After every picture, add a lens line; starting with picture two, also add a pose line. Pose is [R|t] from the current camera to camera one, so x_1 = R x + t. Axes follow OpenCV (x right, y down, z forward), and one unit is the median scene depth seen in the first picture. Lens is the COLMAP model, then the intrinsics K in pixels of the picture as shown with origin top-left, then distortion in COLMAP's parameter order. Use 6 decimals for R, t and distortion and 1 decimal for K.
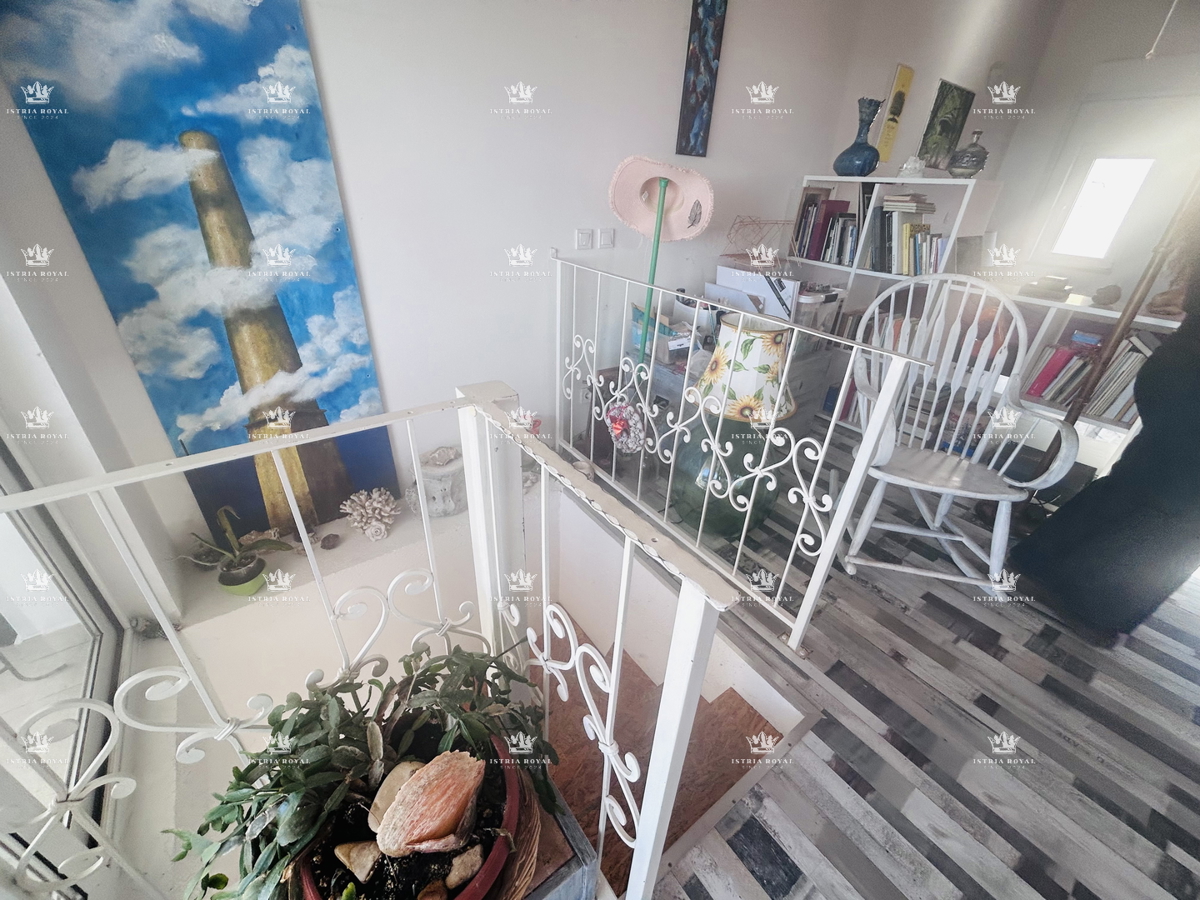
lens RADIAL K [[481.9, 0, 601.8], [0, 481.9, 454.5], [0, 0, 1]] dist [-0.002210, 0.001006]
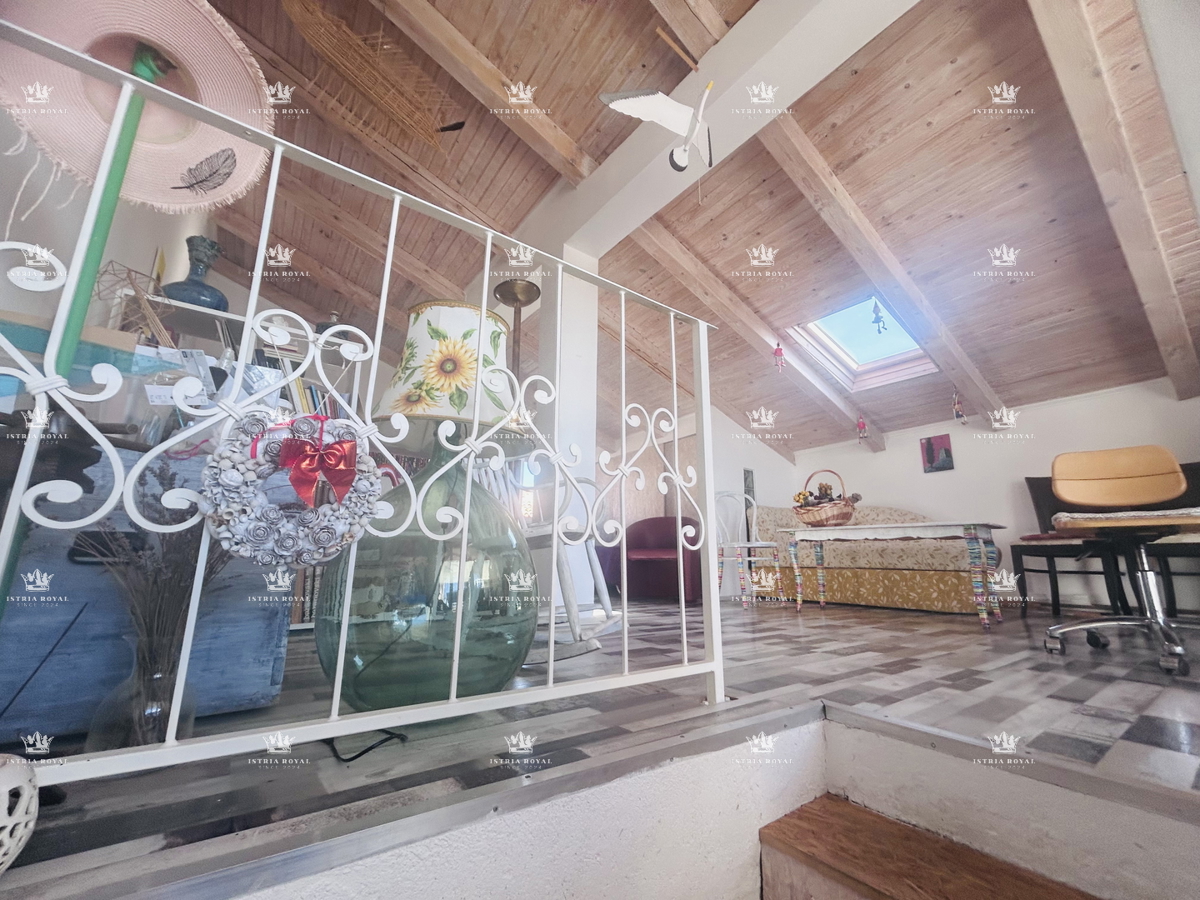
lens RADIAL K [[481.9, 0, 600.9], [0, 481.9, 453.8], [0, 0, 1]] dist [-0.002210, 0.001006]
pose [[-0.002056, 0.171297, 0.985217, -0.352266], [0.488488, 0.859845, -0.148479, 0.095175], [-0.872568, 0.480962, -0.085444, 0.971890]]
